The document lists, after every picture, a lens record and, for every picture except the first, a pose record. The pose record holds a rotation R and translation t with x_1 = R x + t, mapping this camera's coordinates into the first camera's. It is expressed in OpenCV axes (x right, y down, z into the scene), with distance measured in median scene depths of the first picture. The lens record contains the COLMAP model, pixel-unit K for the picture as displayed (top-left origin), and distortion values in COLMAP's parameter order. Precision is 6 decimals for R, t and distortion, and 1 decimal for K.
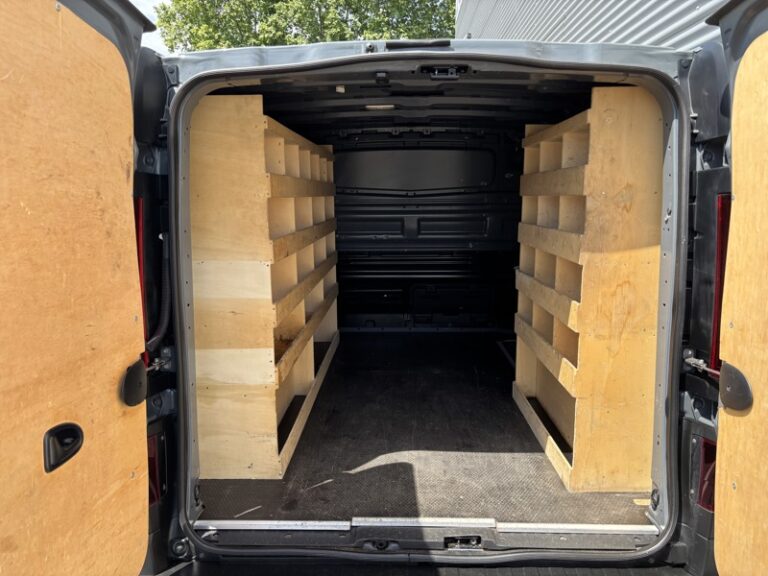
lens RADIAL K [[599.4, 0, 384.0], [0, 599.4, 291.4], [0, 0, 1]] dist [0.007034, -0.009149]
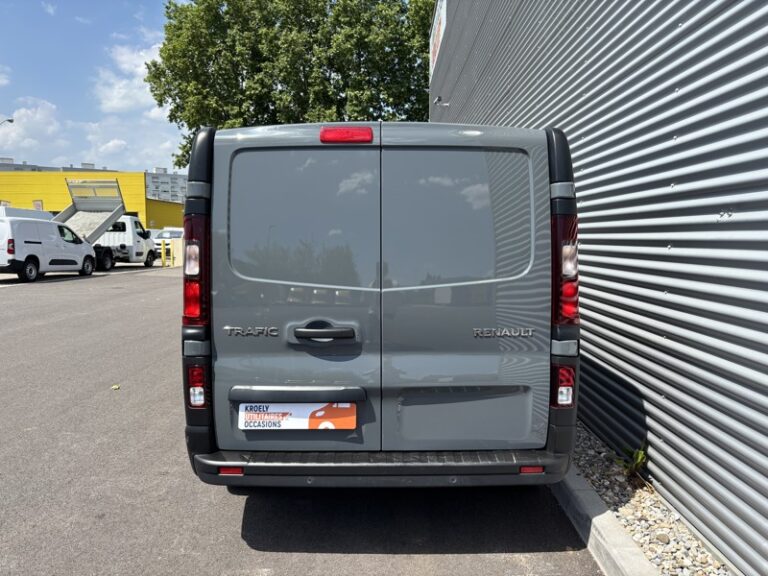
lens RADIAL K [[599.4, 0, 386.4], [0, 599.4, 291.5], [0, 0, 1]] dist [0.007034, -0.009149]
pose [[0.999359, 0.003187, 0.035671, 0.027773], [-0.000313, 0.996771, -0.080292, 0.109752], [-0.035811, 0.080229, 0.996133, -0.509744]]
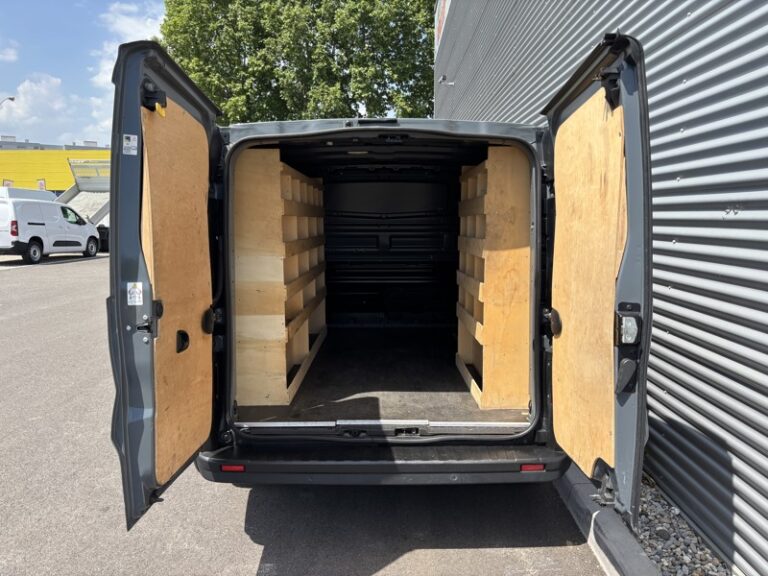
lens RADIAL K [[599.4, 0, 389.3], [0, 599.4, 294.5], [0, 0, 1]] dist [0.007034, -0.009149]
pose [[0.999471, 0.000400, 0.032533, 0.028727], [0.000925, 0.999170, -0.040715, 0.105254], [-0.032523, 0.040723, 0.998641, -0.508789]]
